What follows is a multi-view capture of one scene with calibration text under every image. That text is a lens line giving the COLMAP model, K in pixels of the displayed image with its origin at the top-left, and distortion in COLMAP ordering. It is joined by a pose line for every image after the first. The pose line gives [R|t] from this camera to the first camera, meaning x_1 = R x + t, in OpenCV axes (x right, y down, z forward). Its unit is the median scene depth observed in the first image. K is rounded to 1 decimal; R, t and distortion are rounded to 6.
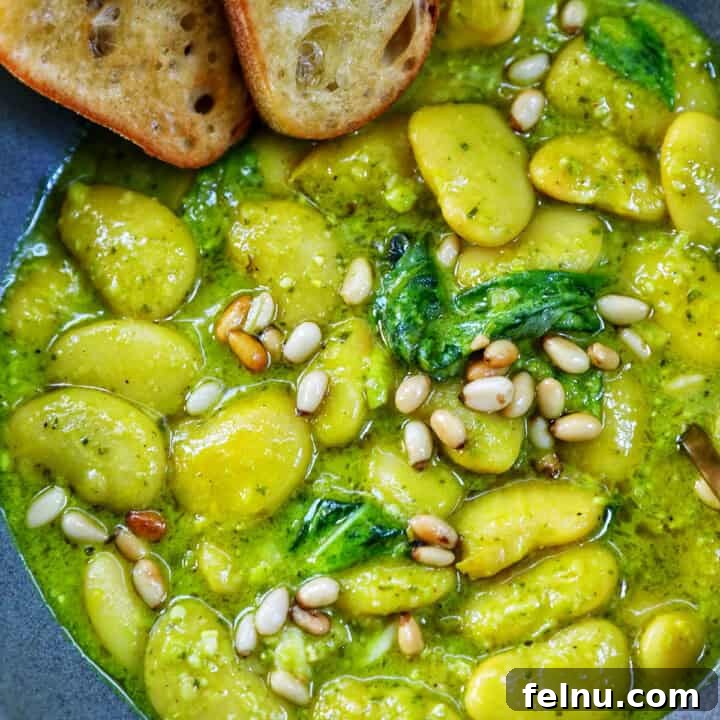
lens RADIAL K [[1639.3, 0, 341.3], [0, 1639.3, 389.5], [0, 0, 1]] dist [-0.037828, 0.000000]
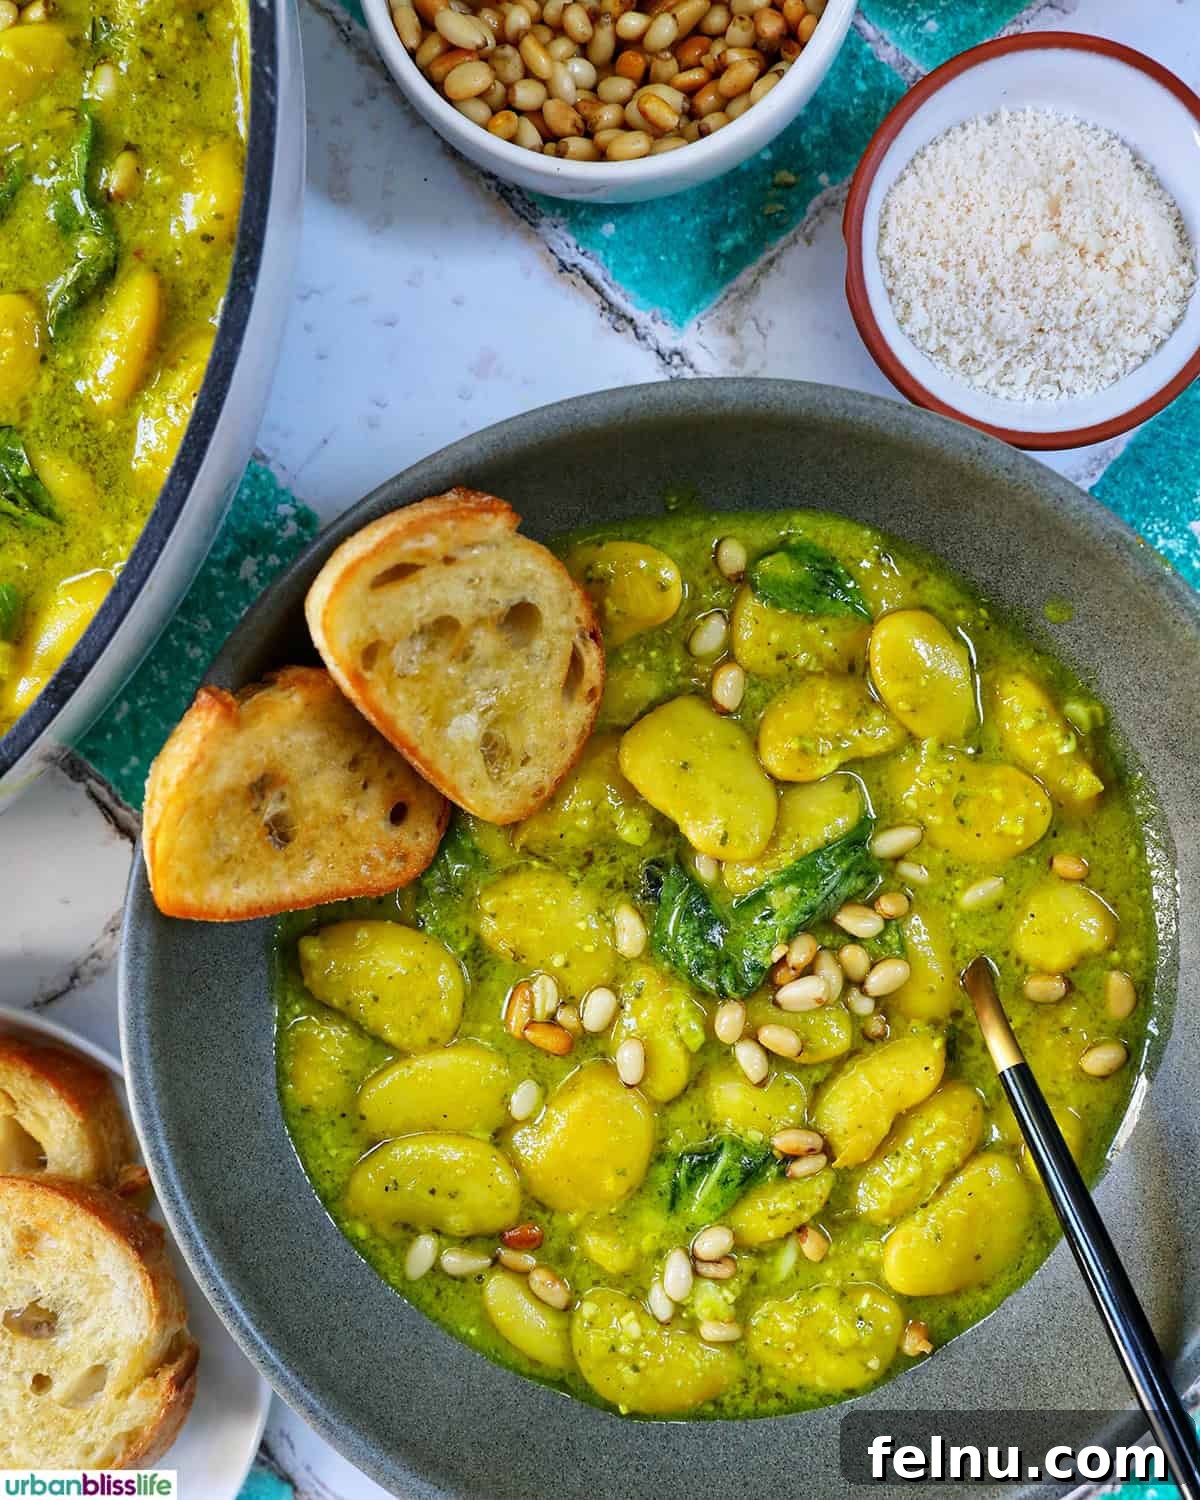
lens RADIAL K [[1670.1, 0, 598.1], [0, 1670.1, 864.2], [0, 0, 1]] dist [-0.031229, 0.000000]
pose [[0.923594, -0.383330, -0.005713, 0.014864], [0.372167, 0.892921, 0.253346, -0.355520], [-0.092014, -0.236114, 0.967359, 0.077235]]
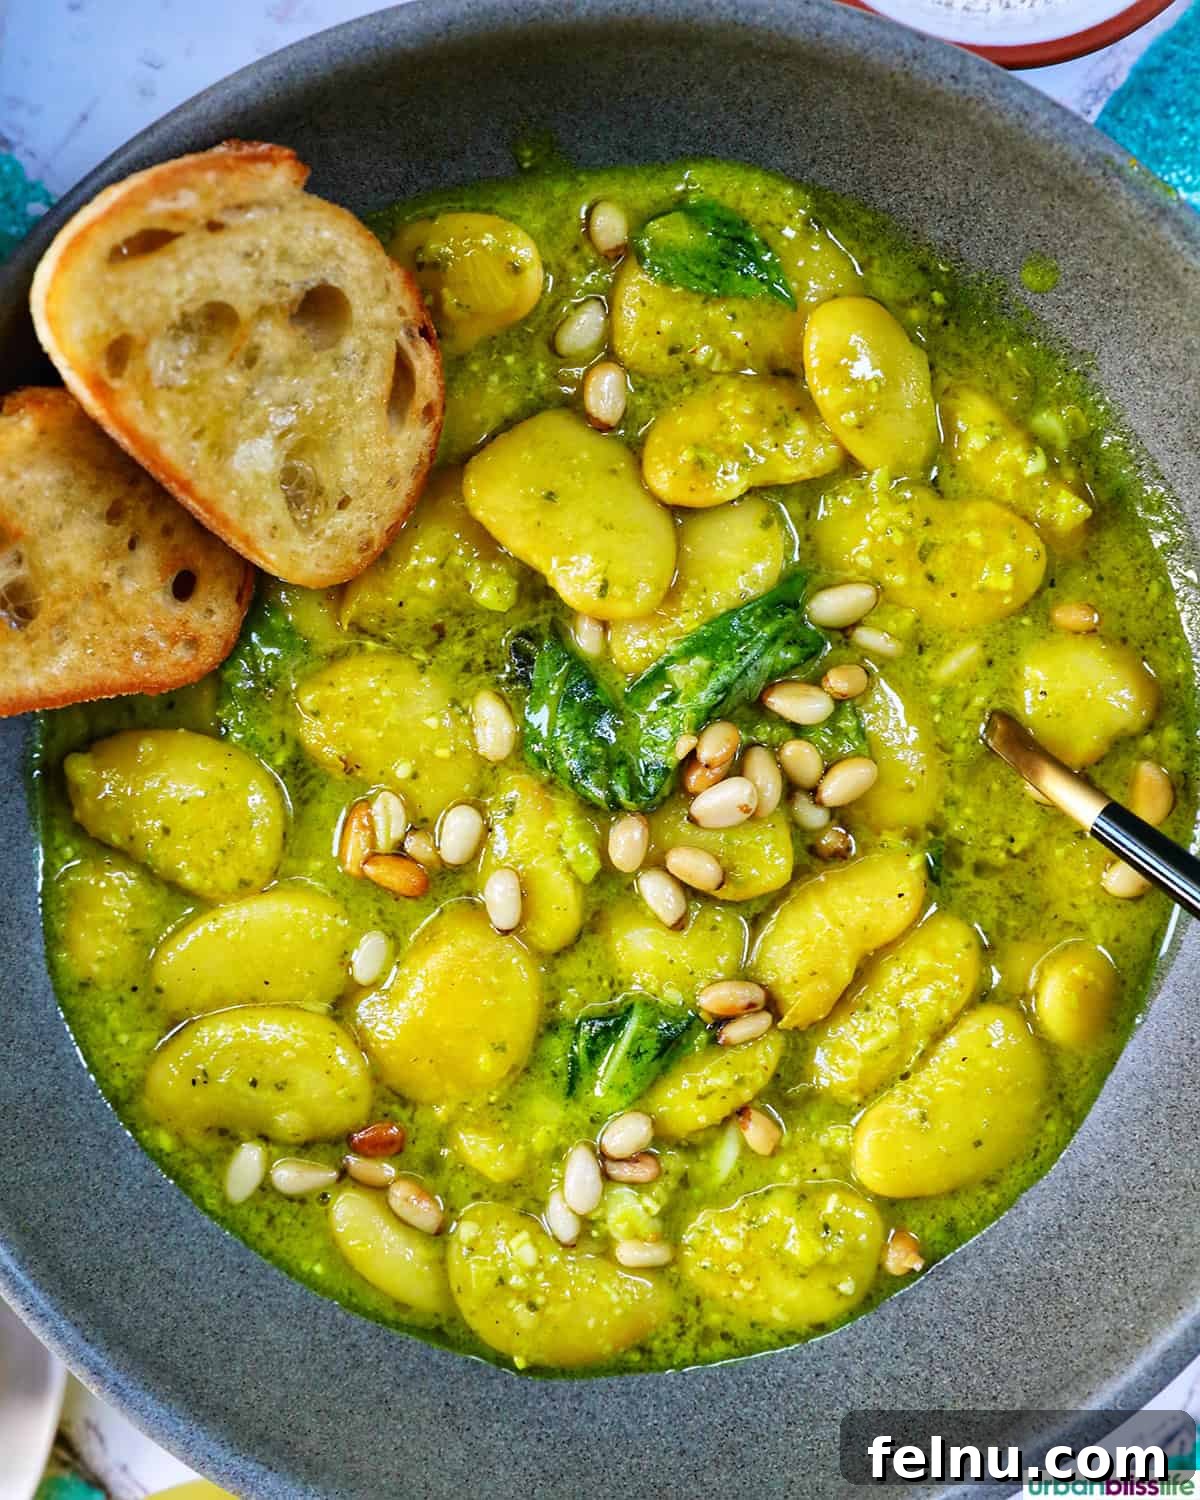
lens RADIAL K [[2093.3, 0, 570.2], [0, 2093.3, 762.2], [0, 0, 1]] dist [-0.024882, 0.000000]
pose [[0.905668, -0.423882, -0.009441, 0.043138], [0.413137, 0.877265, 0.244385, -0.265842], [-0.095308, -0.225232, 0.969632, 0.103928]]
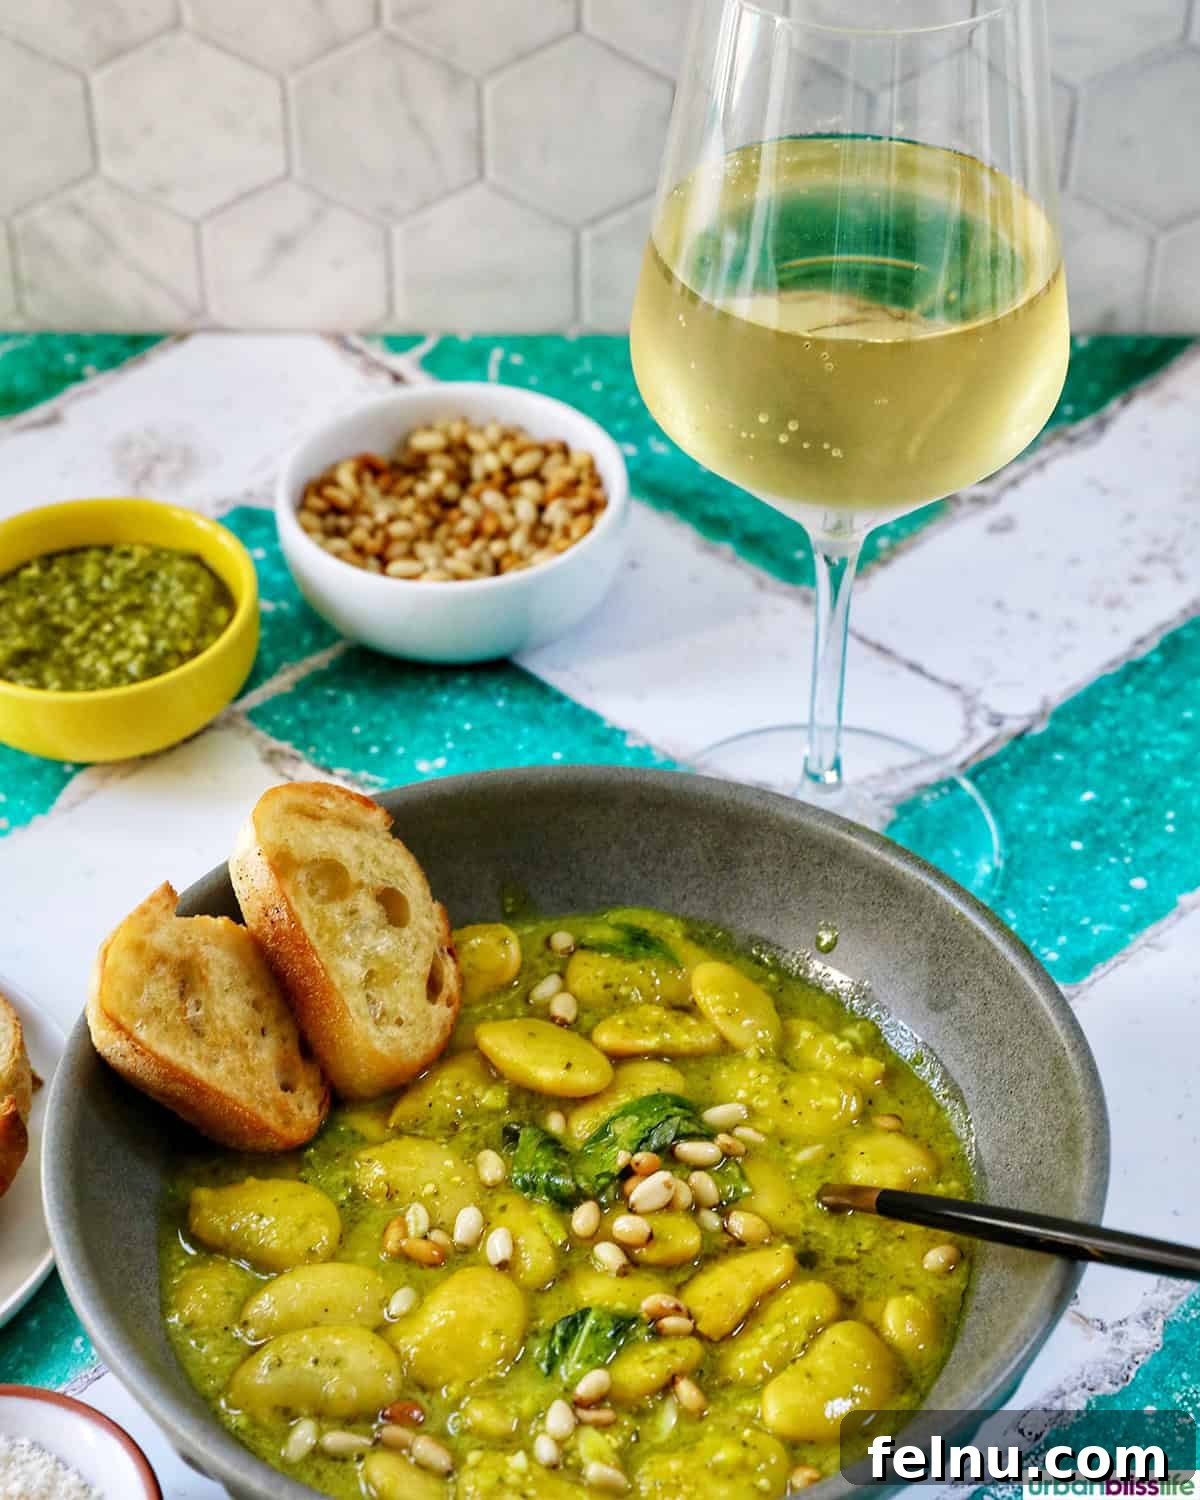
lens RADIAL K [[3427.4, 0, 592.5], [0, 3427.4, 748.2], [0, 0, 1]] dist [0.078817, 0.000000]
pose [[0.891029, -0.245368, 0.381919, -0.712638], [0.431193, 0.720501, -0.543093, 0.971282], [-0.141915, 0.648593, 0.747788, -0.833274]]
